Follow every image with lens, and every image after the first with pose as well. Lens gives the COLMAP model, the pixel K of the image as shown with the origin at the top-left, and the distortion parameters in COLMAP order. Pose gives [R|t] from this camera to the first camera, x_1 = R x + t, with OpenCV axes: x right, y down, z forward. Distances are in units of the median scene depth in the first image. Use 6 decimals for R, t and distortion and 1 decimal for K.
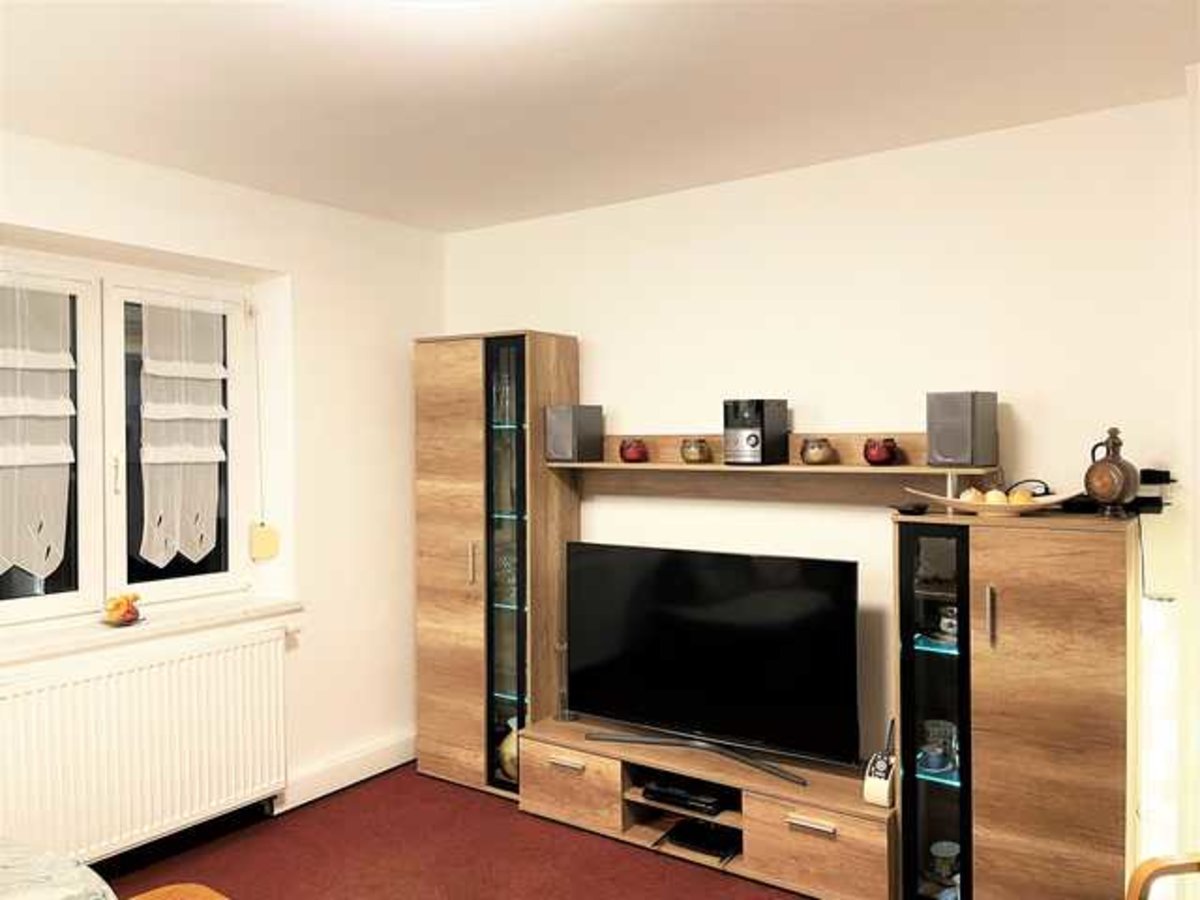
lens RADIAL K [[917.9, 0, 600.0], [0, 917.9, 450.0], [0, 0, 1]] dist [0.092532, -0.120625]
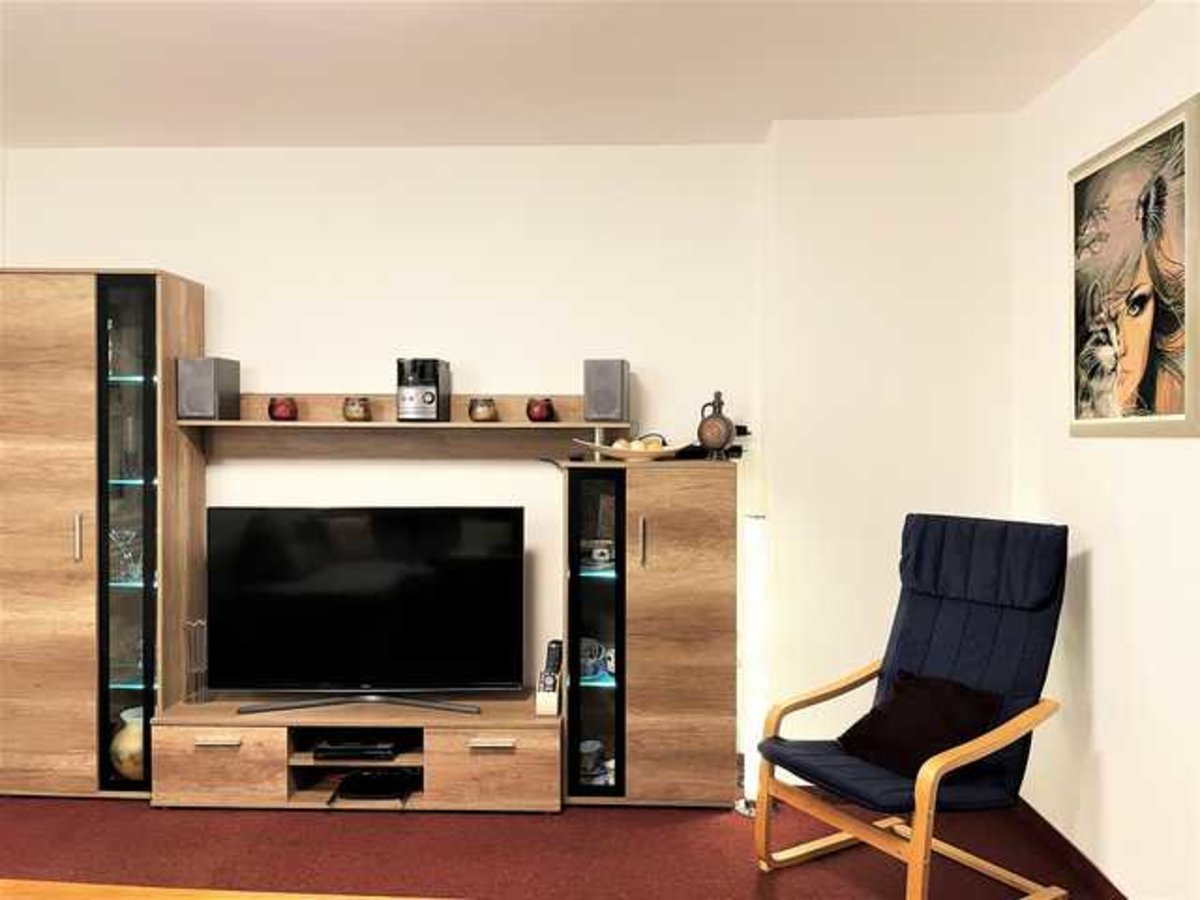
lens RADIAL K [[917.9, 0, 600.0], [0, 917.9, 450.0], [0, 0, 1]] dist [0.092532, -0.120625]
pose [[0.833849, 0.001642, 0.551990, -0.251894], [-0.001056, 0.999998, -0.001379, 0.050549], [-0.551991, 0.000567, 0.833850, 0.013801]]
